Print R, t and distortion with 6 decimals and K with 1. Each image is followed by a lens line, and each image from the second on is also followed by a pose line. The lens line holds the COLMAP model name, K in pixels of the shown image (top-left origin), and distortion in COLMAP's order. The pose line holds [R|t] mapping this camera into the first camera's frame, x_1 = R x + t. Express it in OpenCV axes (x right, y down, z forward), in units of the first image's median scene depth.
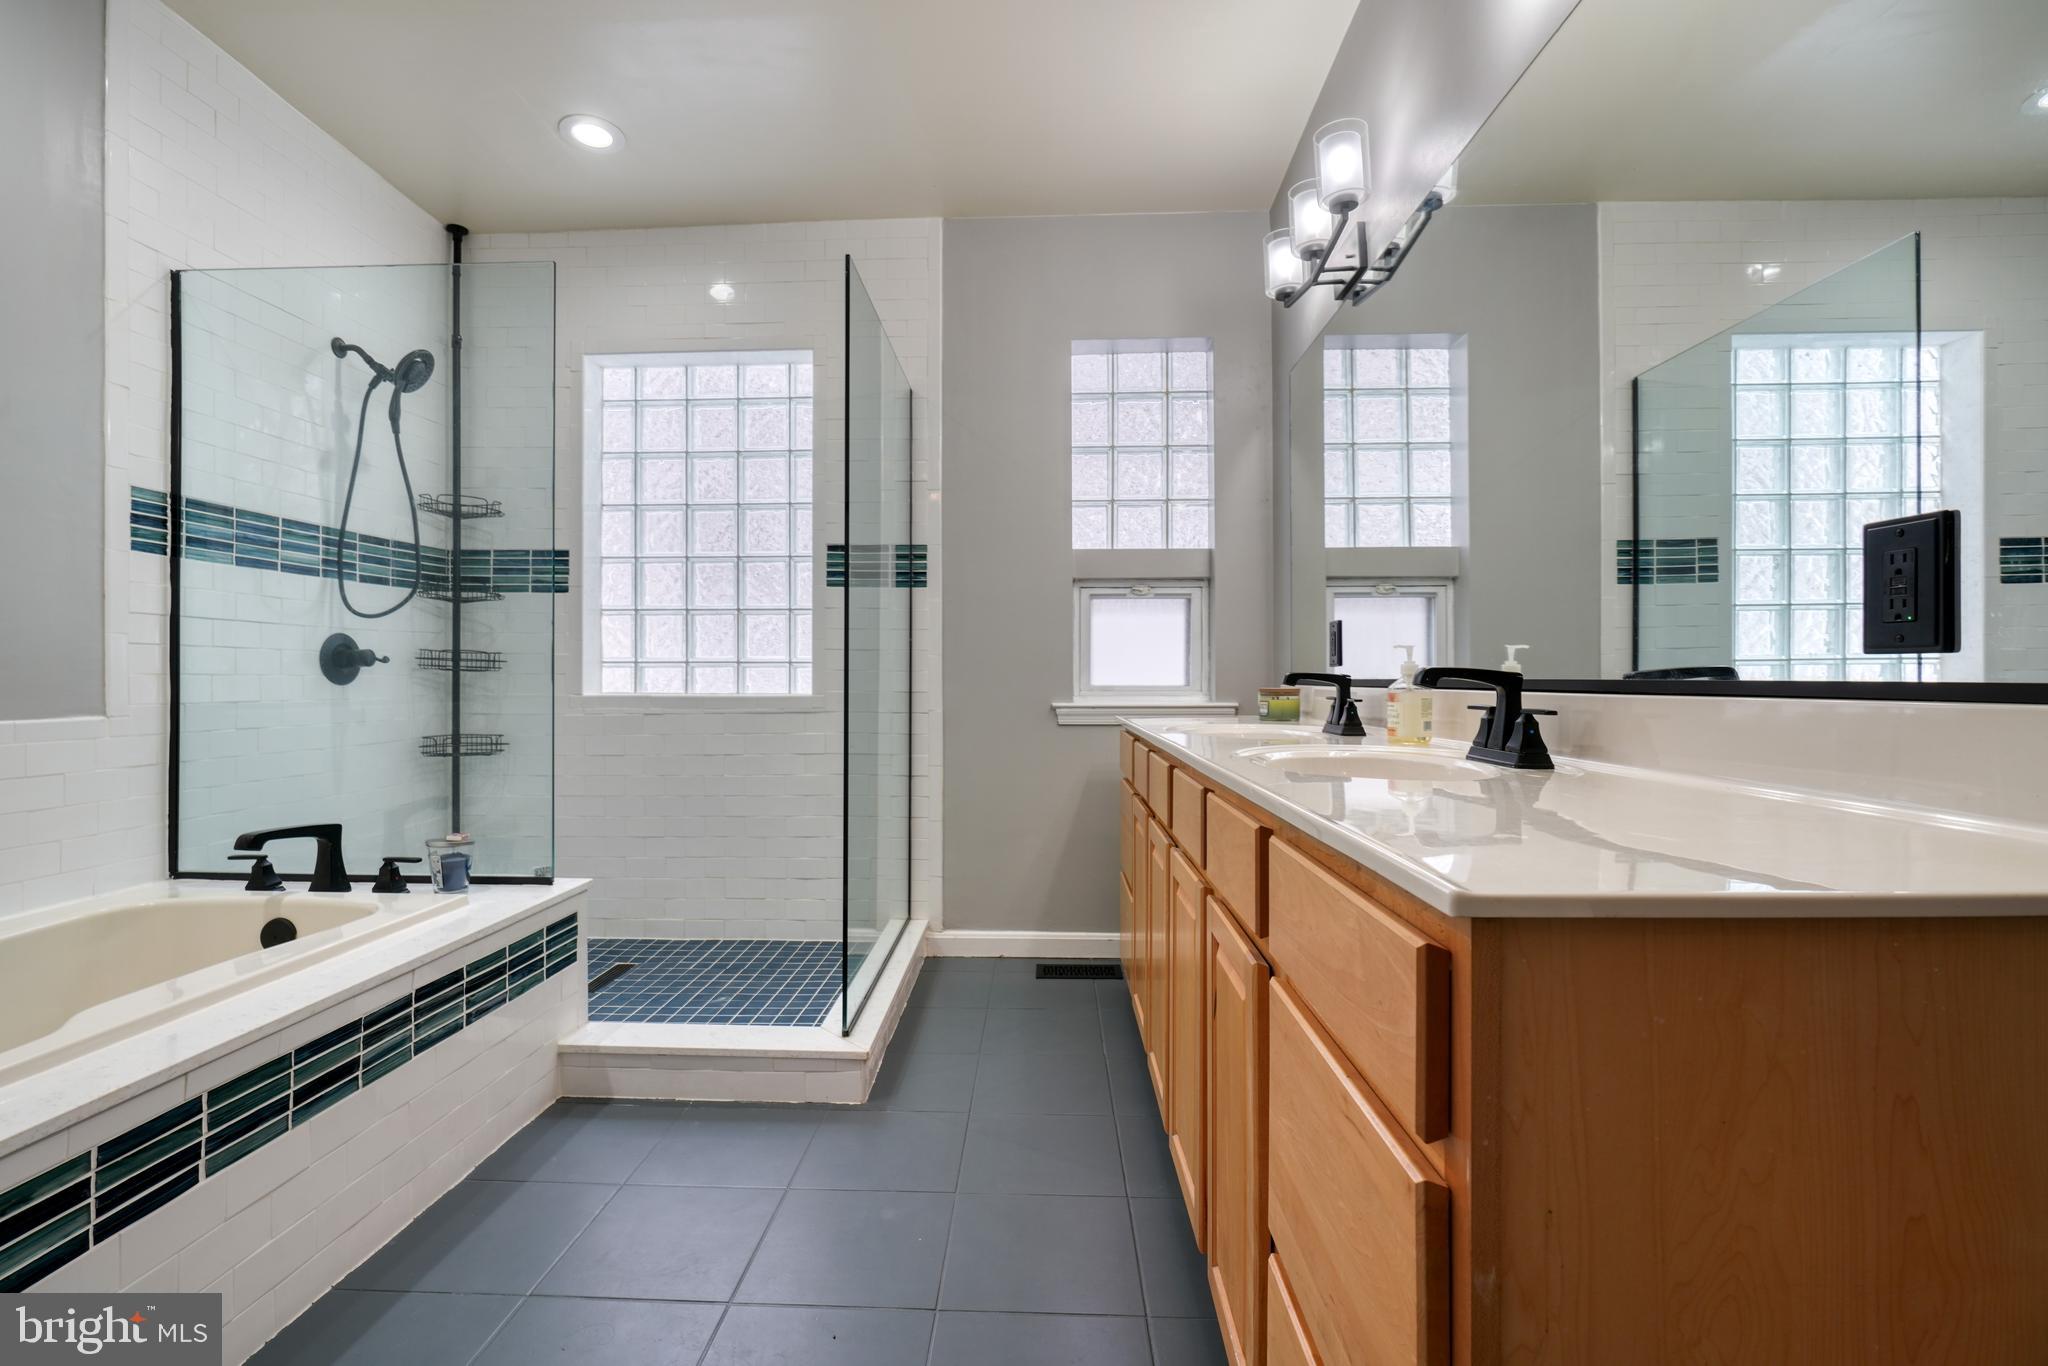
lens RADIAL K [[916.5, 0, 1009.9], [0, 916.5, 677.4], [0, 0, 1]] dist [-0.017554, 0.007557]
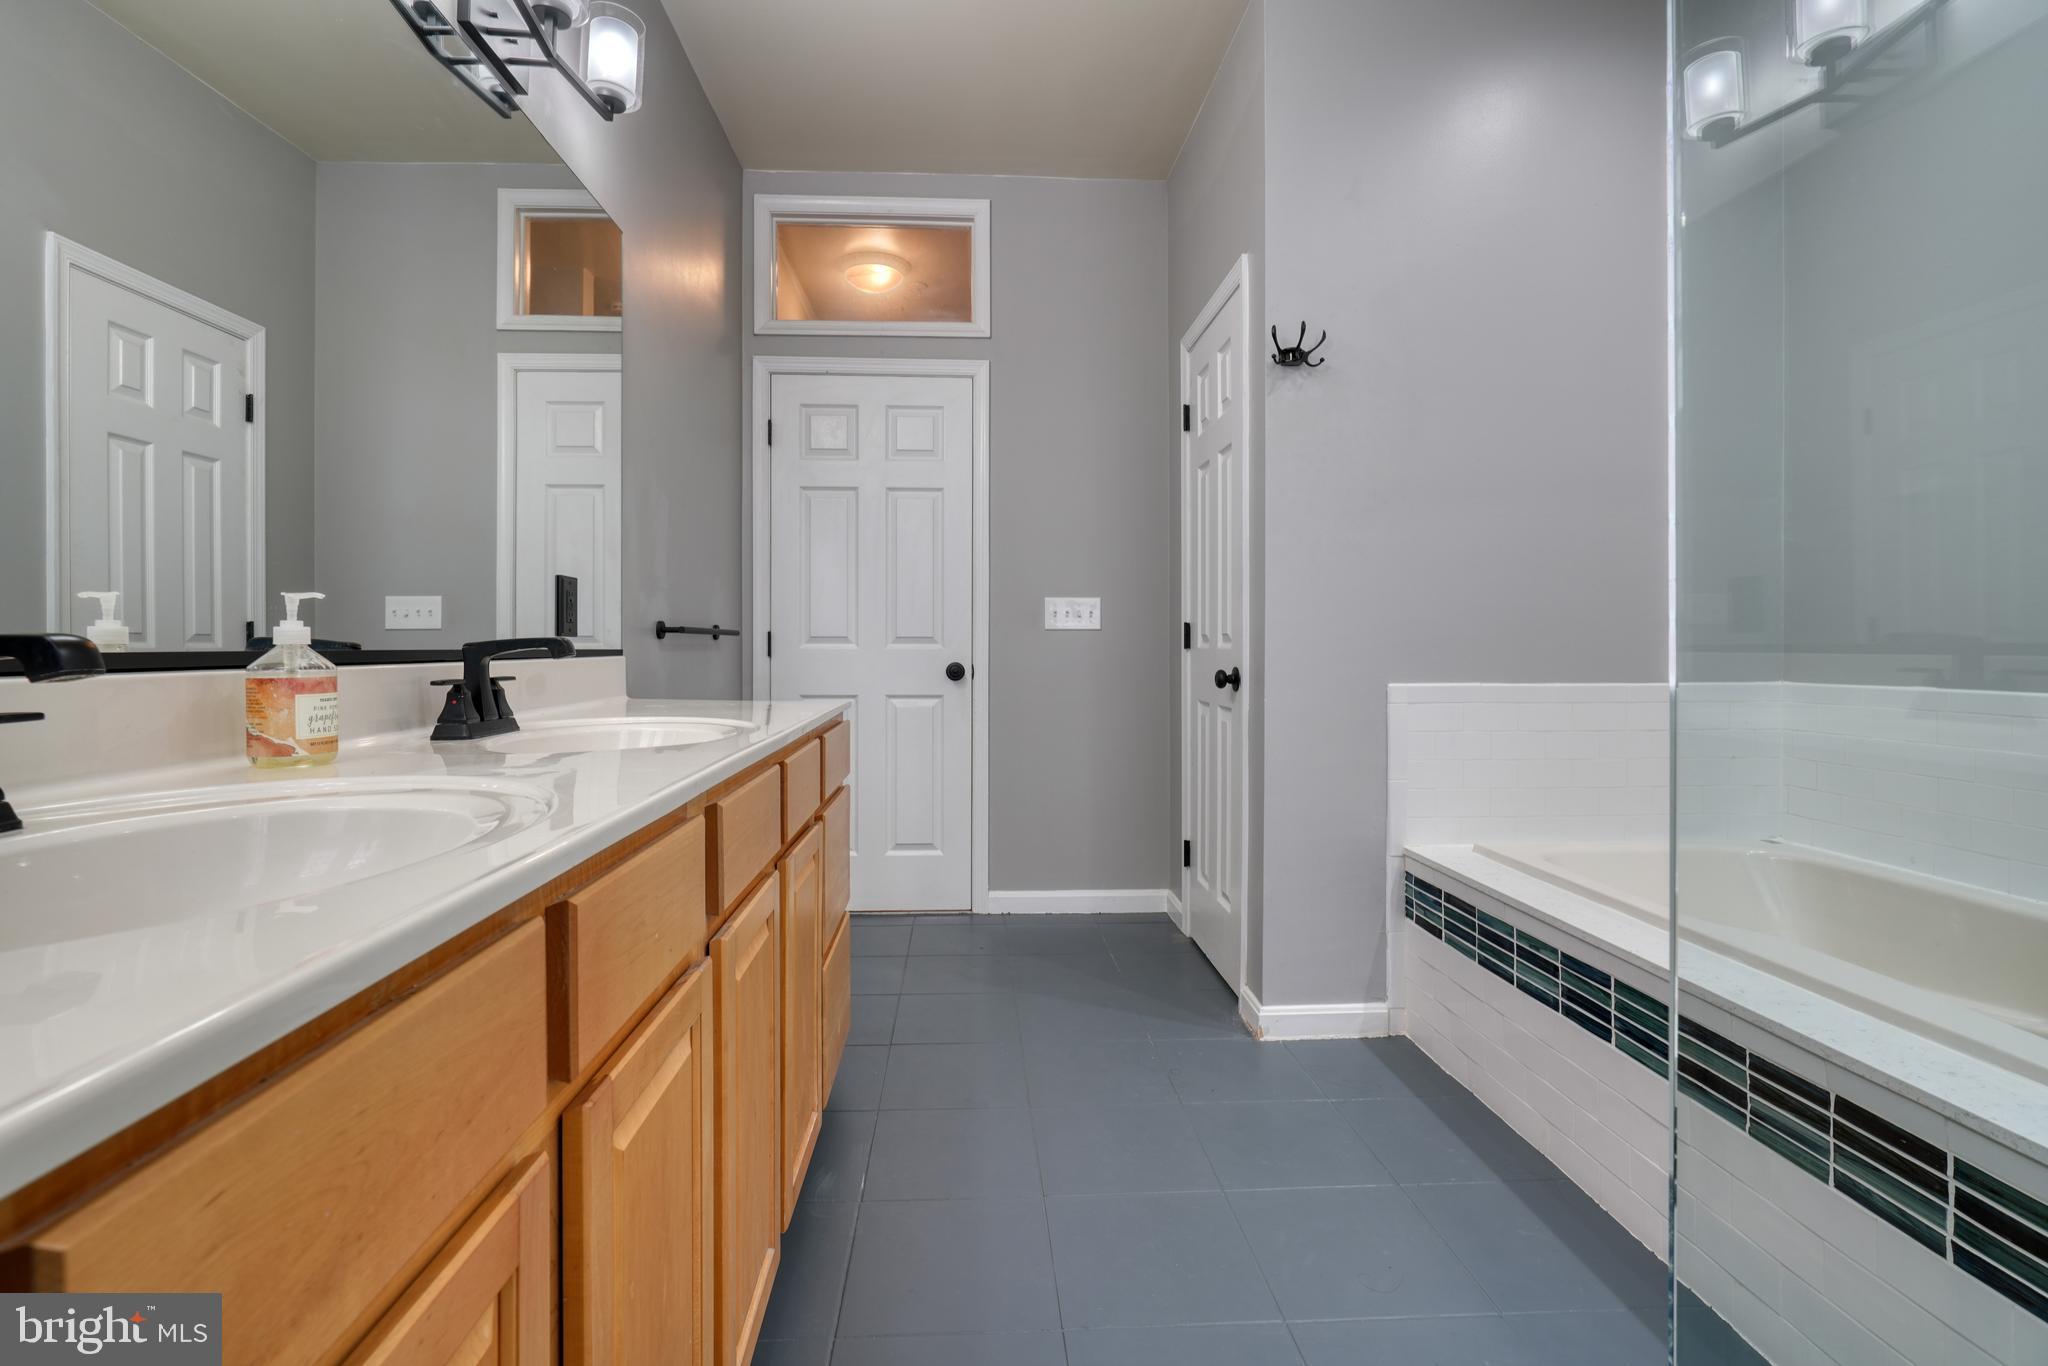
lens RADIAL K [[918.3, 0, 1011.2], [0, 918.3, 656.9], [0, 0, 1]] dist [-0.014429, 0.008055]
pose [[-0.996341, -0.002769, -0.085423, 0.031954], [-0.003876, 0.999911, 0.012796, -0.002433], [0.085380, 0.013080, -0.996263, 1.082835]]
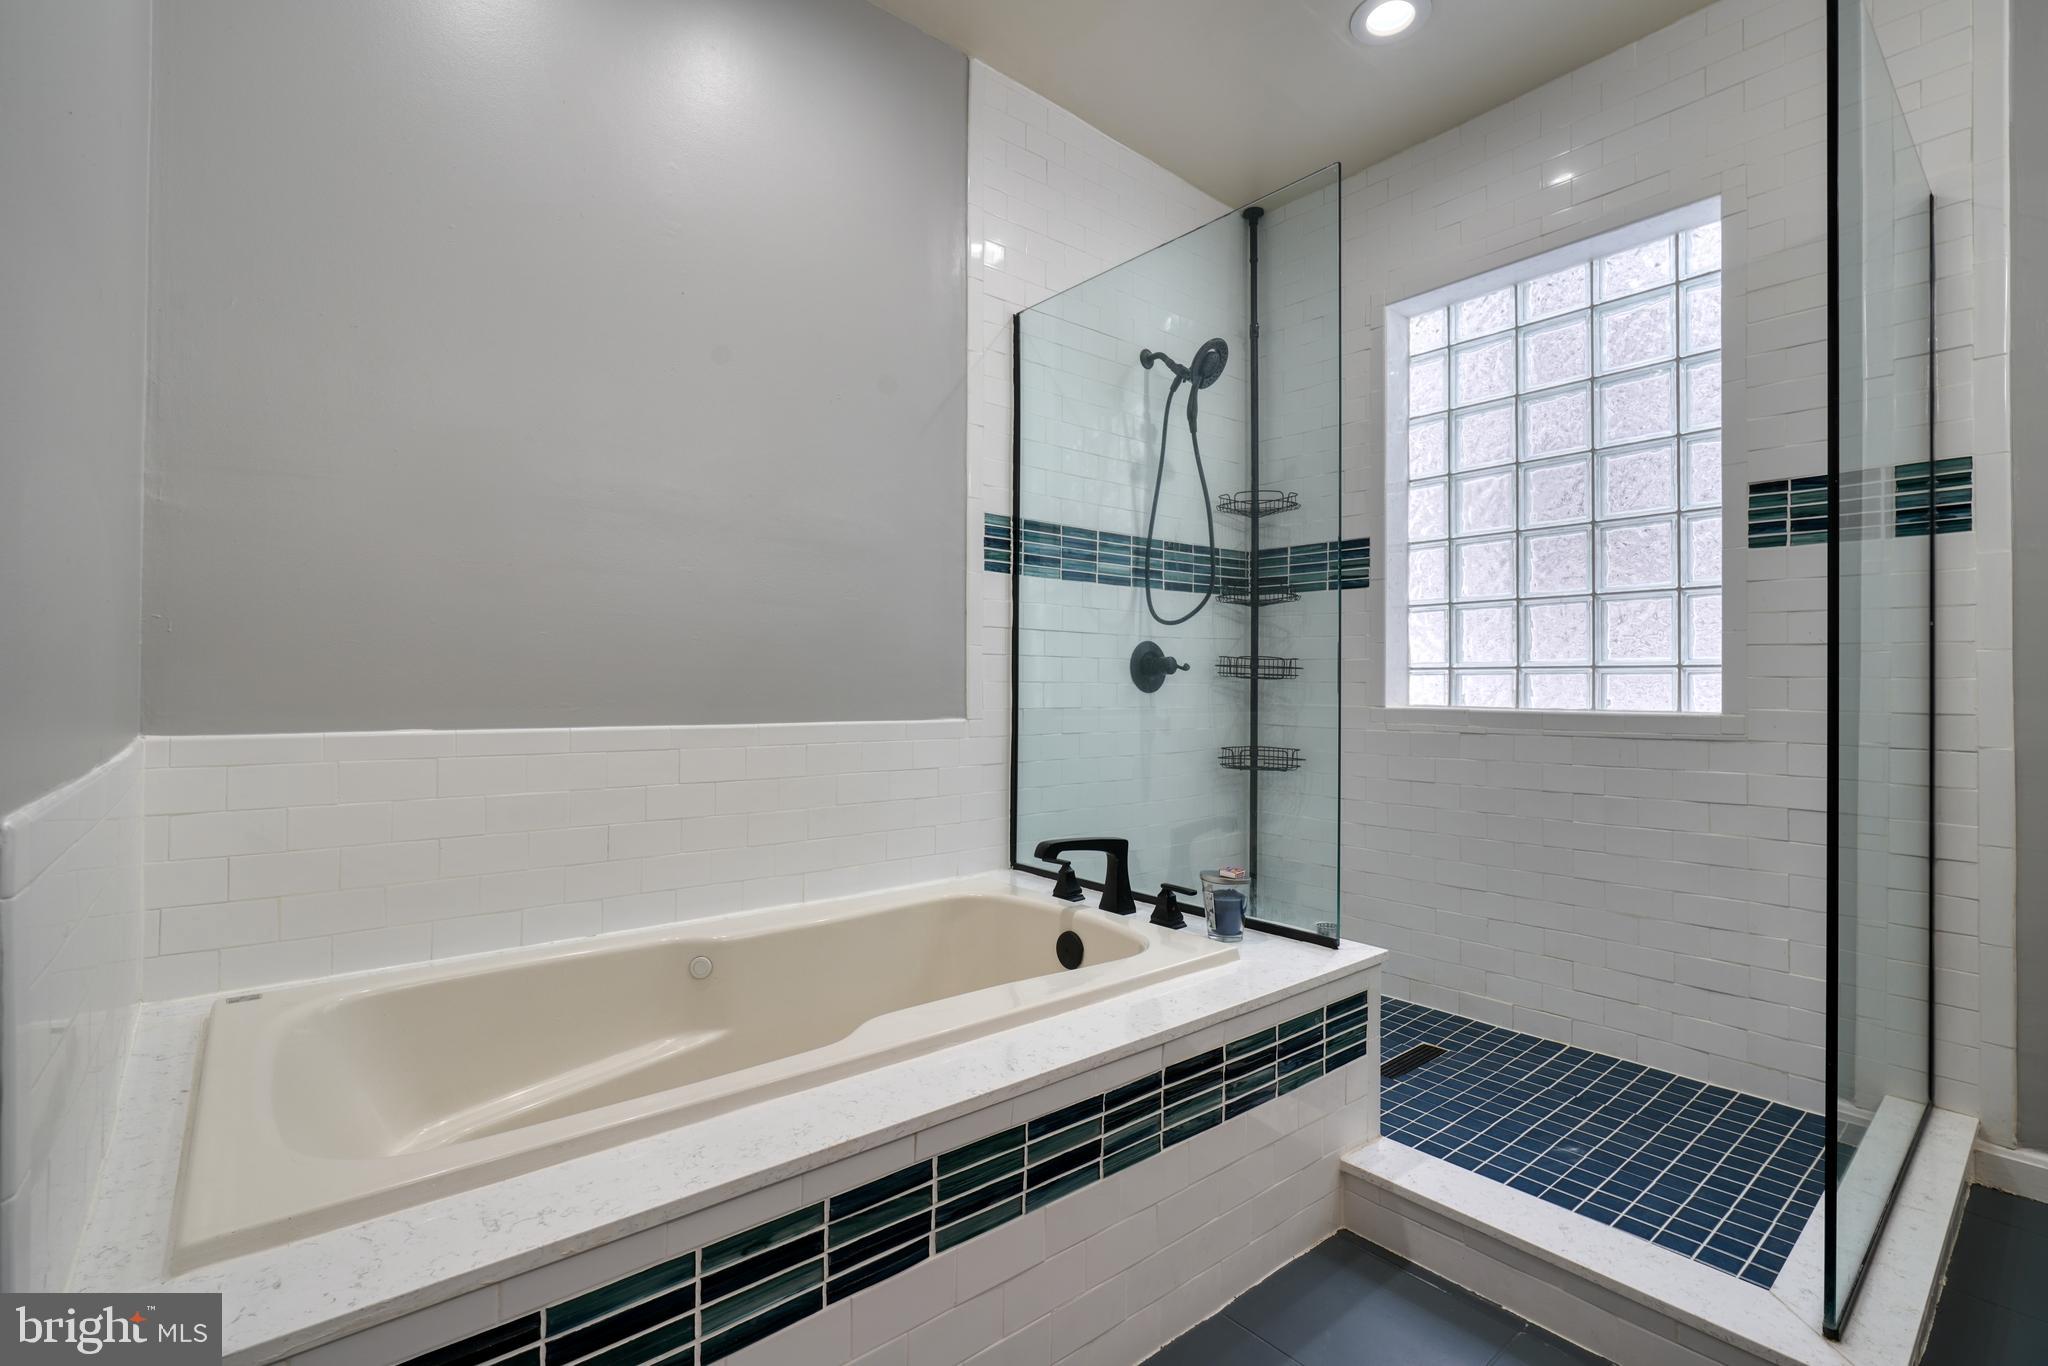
lens RADIAL K [[916.5, 0, 1009.9], [0, 916.5, 677.4], [0, 0, 1]] dist [-0.017554, 0.007557]
pose [[0.666709, -0.002524, -0.745314, -0.088456], [-0.005067, 0.999956, -0.007918, 0.000284], [0.745301, 0.009056, 0.666667, 0.227158]]
